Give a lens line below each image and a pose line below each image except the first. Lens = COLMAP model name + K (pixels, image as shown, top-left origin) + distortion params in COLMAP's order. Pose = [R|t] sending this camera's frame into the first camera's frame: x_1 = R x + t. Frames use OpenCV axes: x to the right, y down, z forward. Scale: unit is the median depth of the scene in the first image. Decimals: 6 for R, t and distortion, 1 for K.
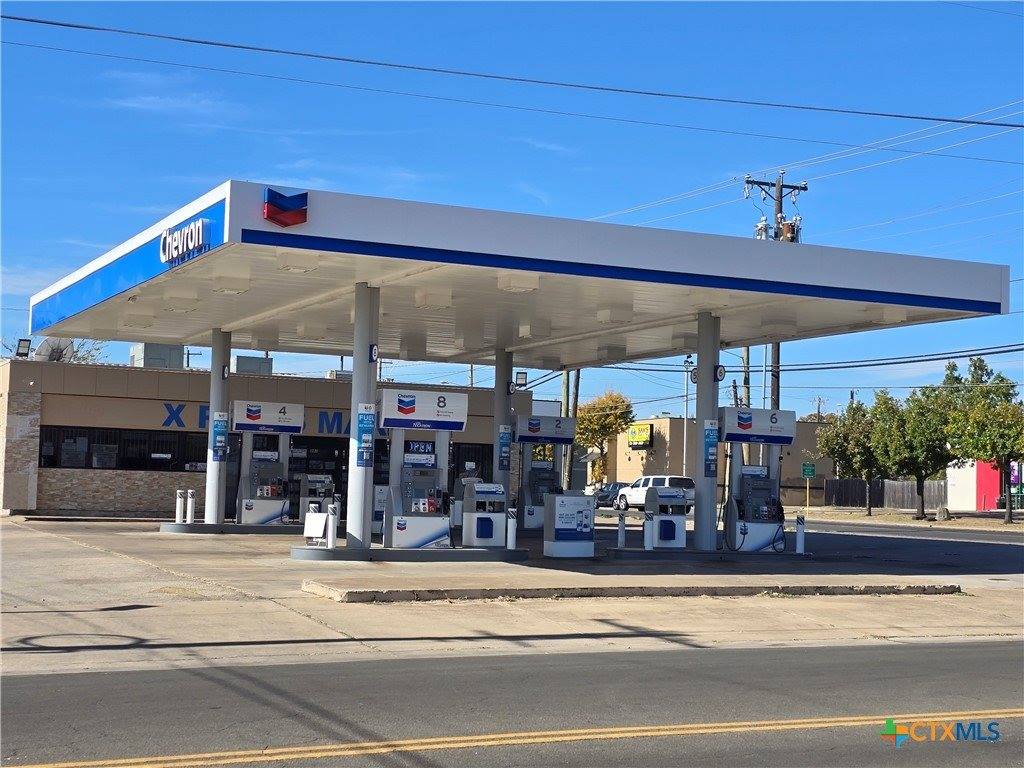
lens RADIAL K [[1673.5, 0, 520.9], [0, 1673.5, 389.2], [0, 0, 1]] dist [0.116848, 0.000000]
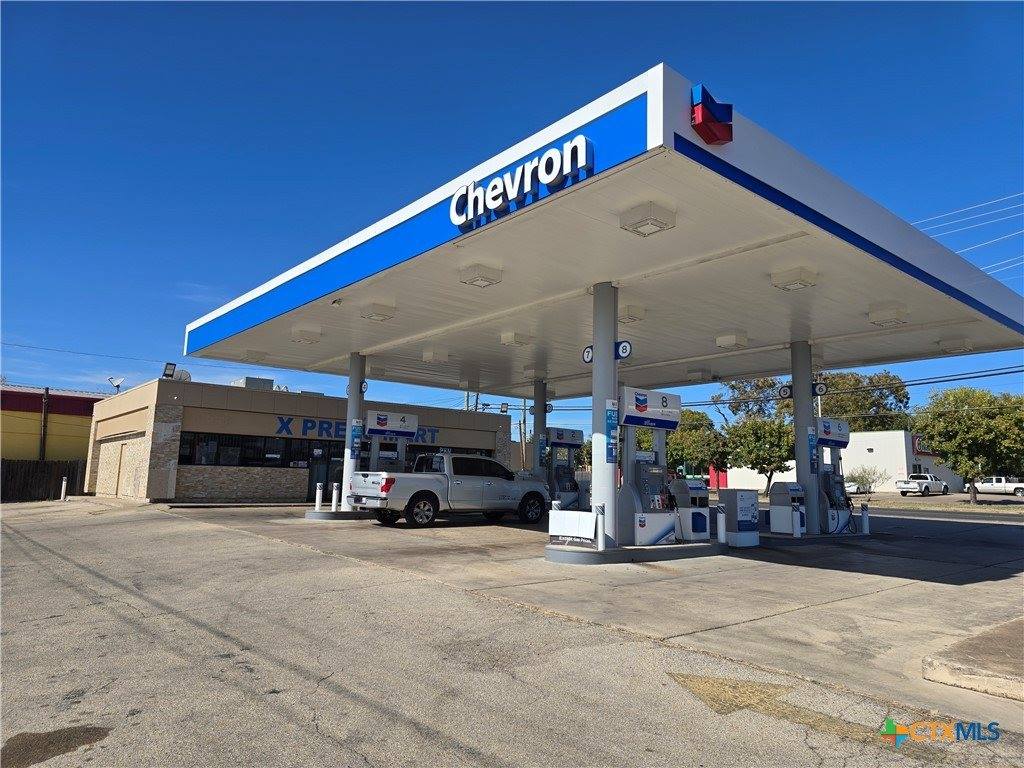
lens RADIAL K [[684.6, 0, 513.2], [0, 684.6, 381.0], [0, 0, 1]] dist [0.069168, -0.065832]
pose [[0.965933, 0.032962, 0.256684, -0.243424], [-0.013558, 0.996939, -0.077000, 0.028119], [-0.258436, 0.070897, 0.963423, 0.587235]]
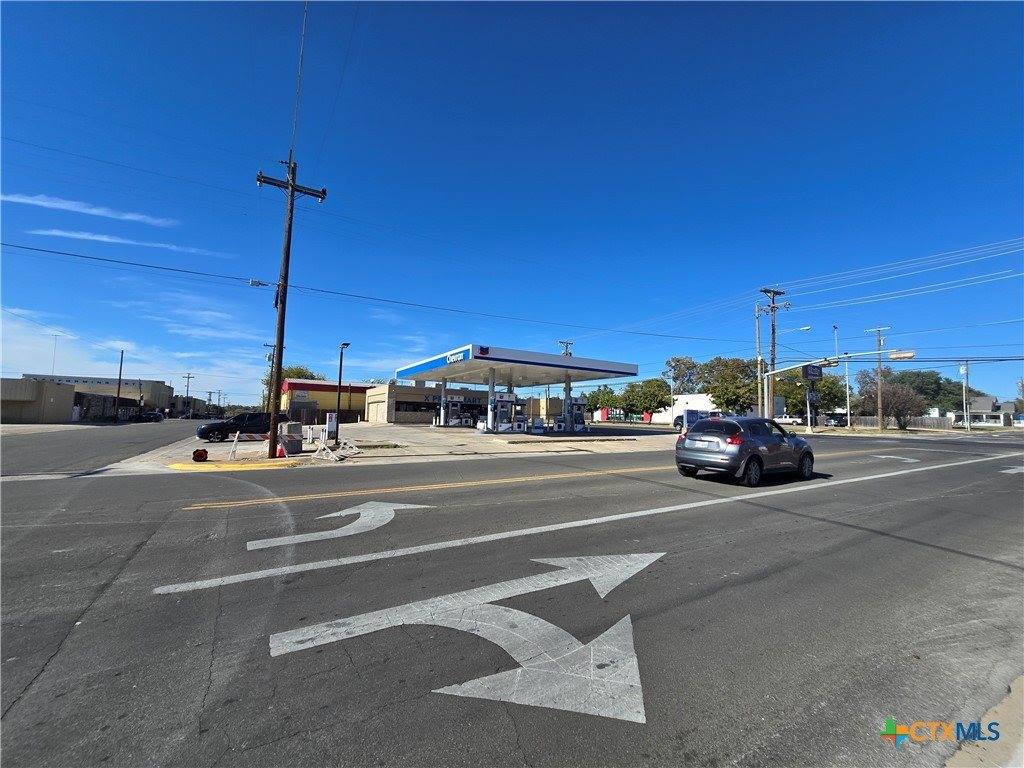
lens RADIAL K [[424.5, 0, 509.2], [0, 424.5, 382.0], [0, 0, 1]] dist [-0.011988, 0.004011]
pose [[0.996353, 0.004327, 0.085214, -0.134042], [-0.002692, 0.999810, -0.019295, -0.006996], [-0.085282, 0.018996, 0.996176, -0.057541]]
